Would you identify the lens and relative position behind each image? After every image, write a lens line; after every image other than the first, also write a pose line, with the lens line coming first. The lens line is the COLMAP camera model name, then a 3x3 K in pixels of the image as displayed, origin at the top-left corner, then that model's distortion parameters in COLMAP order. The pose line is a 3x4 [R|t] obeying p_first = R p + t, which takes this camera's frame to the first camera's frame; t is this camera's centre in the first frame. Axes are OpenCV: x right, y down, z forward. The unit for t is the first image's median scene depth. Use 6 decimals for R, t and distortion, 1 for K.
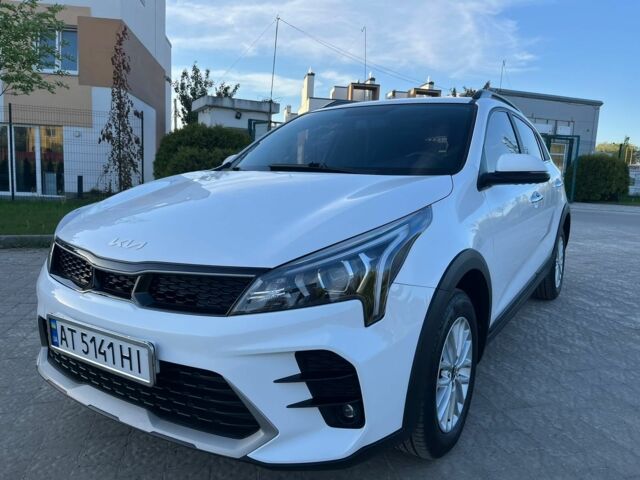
lens RADIAL K [[483.6, 0, 323.5], [0, 483.6, 243.1], [0, 0, 1]] dist [0.069144, -0.100482]
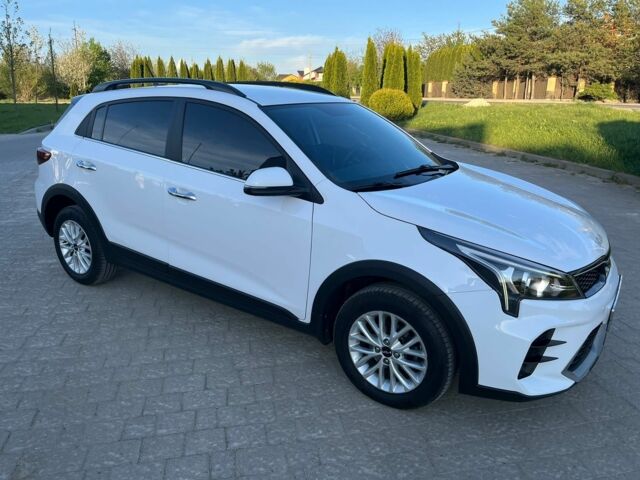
lens RADIAL K [[484.0, 0, 326.1], [0, 484.0, 242.2], [0, 0, 1]] dist [0.068126, -0.101667]
pose [[0.010478, -0.315361, 0.948914, -1.648142], [0.132806, 0.940998, 0.311264, -0.518361], [-0.991087, 0.122760, 0.051742, 1.542478]]
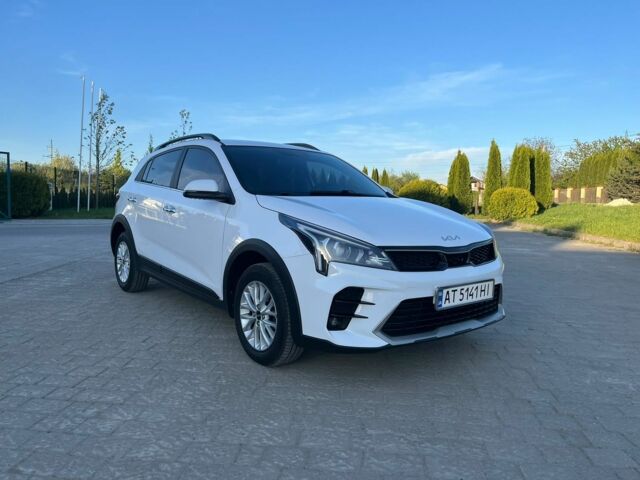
lens RADIAL K [[483.6, 0, 323.5], [0, 483.6, 243.1], [0, 0, 1]] dist [0.069144, -0.100482]
pose [[0.314233, -0.102314, 0.943817, -1.940094], [0.130113, 0.989435, 0.063939, -0.135321], [-0.940387, 0.102711, 0.324225, 0.738625]]
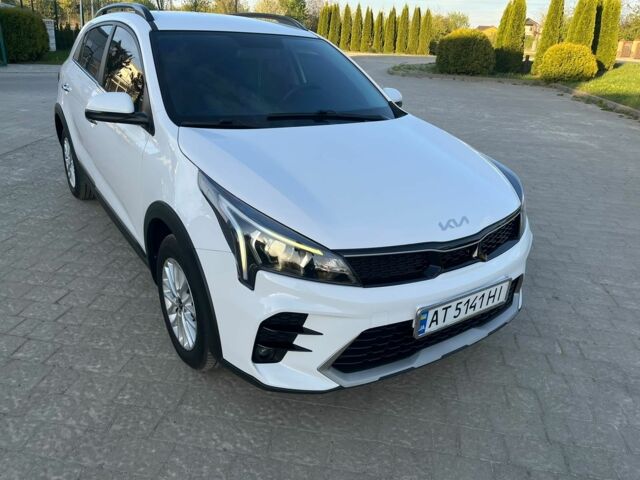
lens RADIAL K [[483.6, 0, 323.5], [0, 483.6, 243.1], [0, 0, 1]] dist [0.069144, -0.100482]
pose [[0.379639, -0.362738, 0.851056, -1.343372], [0.092784, 0.930217, 0.355089, -0.351690], [-0.920470, -0.055841, 0.386803, 0.711368]]
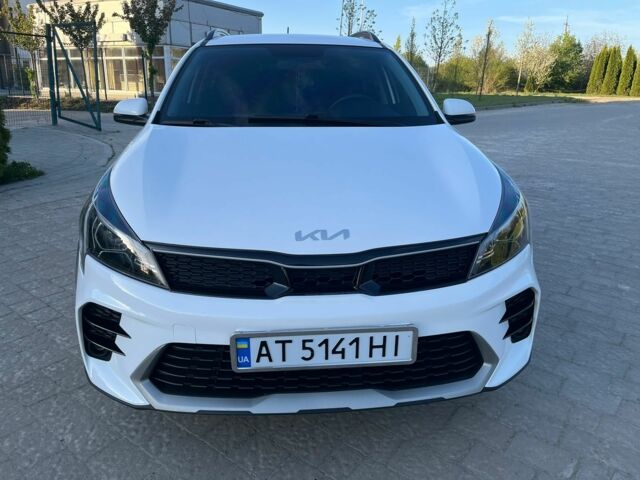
lens RADIAL K [[484.0, 0, 326.1], [0, 484.0, 242.2], [0, 0, 1]] dist [0.068126, -0.101667]
pose [[0.783744, -0.207393, 0.585434, -0.801275], [0.098687, 0.972210, 0.212294, -0.153481], [-0.613193, -0.108609, 0.782431, 0.239140]]
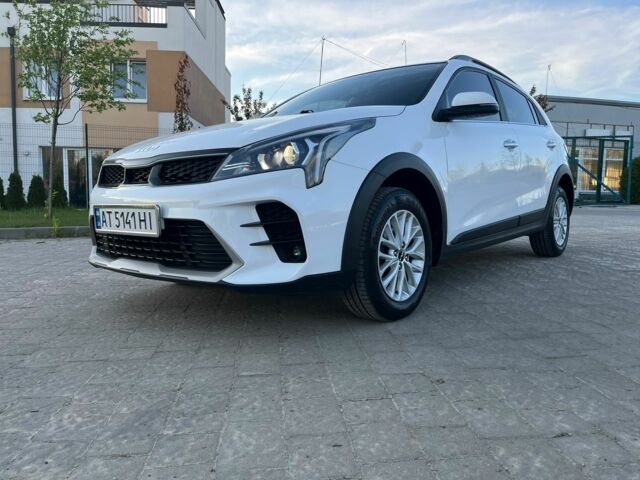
lens RADIAL K [[483.5, 0, 320.0], [0, 483.5, 240.0], [0, 0, 1]] dist [0.060797, -0.092113]
pose [[0.991709, -0.016533, -0.127439, 0.216638], [0.009577, 0.998440, -0.055000, 0.289883], [0.128150, 0.053323, 0.990320, -0.245157]]
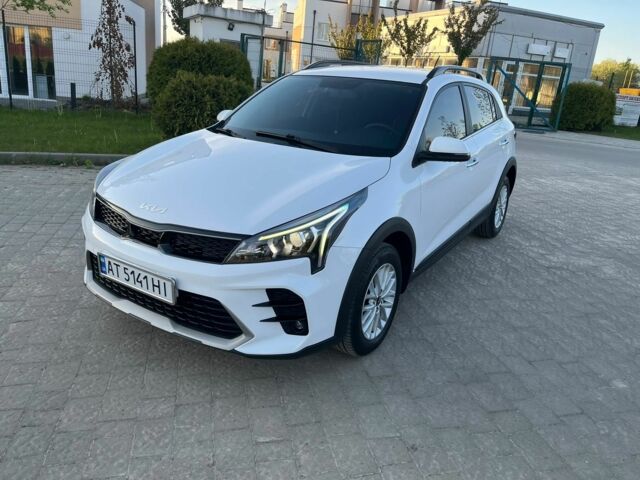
lens RADIAL K [[483.5, 0, 320.0], [0, 483.5, 240.0], [0, 0, 1]] dist [0.060797, -0.092113]
pose [[0.998999, 0.041912, 0.015628, 0.062659], [-0.044023, 0.983131, 0.177527, -0.157720], [-0.007924, -0.178037, 0.983992, -0.376953]]
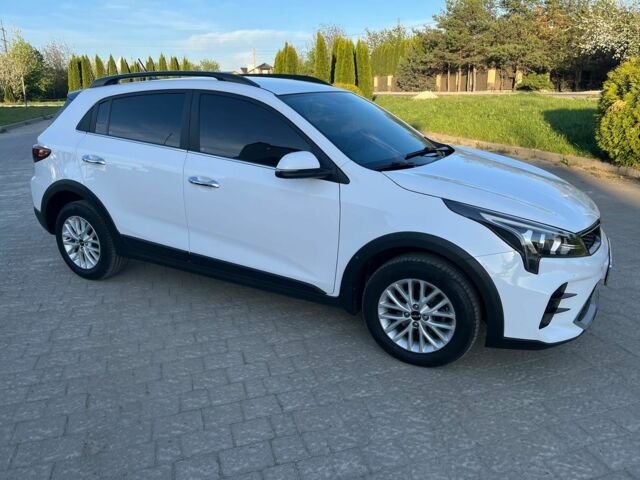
lens RADIAL K [[483.6, 0, 323.5], [0, 483.6, 243.1], [0, 0, 1]] dist [0.069144, -0.100482]
pose [[-0.093519, -0.321819, 0.942171, -1.752017], [0.149858, 0.930988, 0.332874, -0.529566], [-0.984275, 0.172322, -0.038838, 1.768483]]
